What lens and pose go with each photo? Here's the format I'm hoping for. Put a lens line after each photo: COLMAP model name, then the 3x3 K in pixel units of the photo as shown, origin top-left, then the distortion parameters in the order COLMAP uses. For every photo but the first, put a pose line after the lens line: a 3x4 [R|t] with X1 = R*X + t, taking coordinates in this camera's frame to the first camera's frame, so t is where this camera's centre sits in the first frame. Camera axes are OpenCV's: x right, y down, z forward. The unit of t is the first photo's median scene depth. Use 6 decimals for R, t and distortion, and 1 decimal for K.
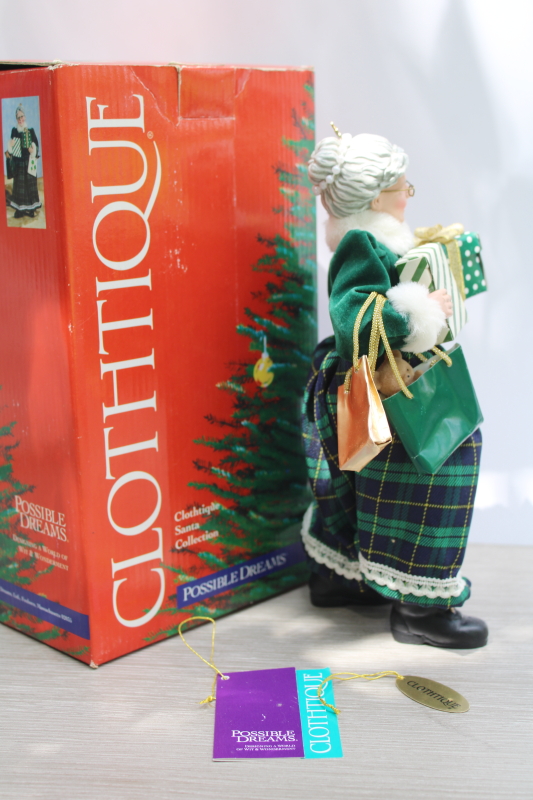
lens RADIAL K [[1158.7, 0, 266.5], [0, 1158.7, 400.0], [0, 0, 1]] dist [-0.051038, -0.051051]
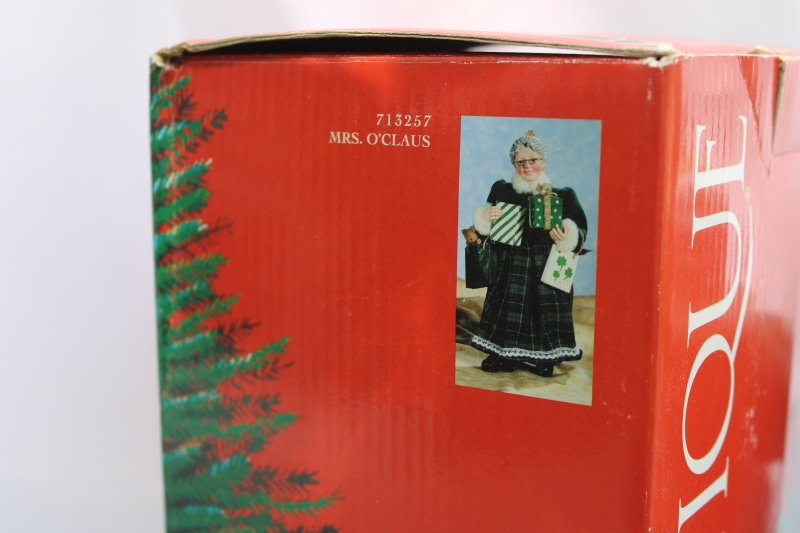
lens RADIAL K [[1158.7, 0, 400.0], [0, 1158.7, 266.5], [0, 0, 1]] dist [-0.051038, -0.051051]
pose [[0.968867, -0.017216, 0.246984, -0.374368], [0.030496, 0.998281, -0.050046, -0.181791], [-0.245698, 0.056020, 0.967726, 0.569875]]
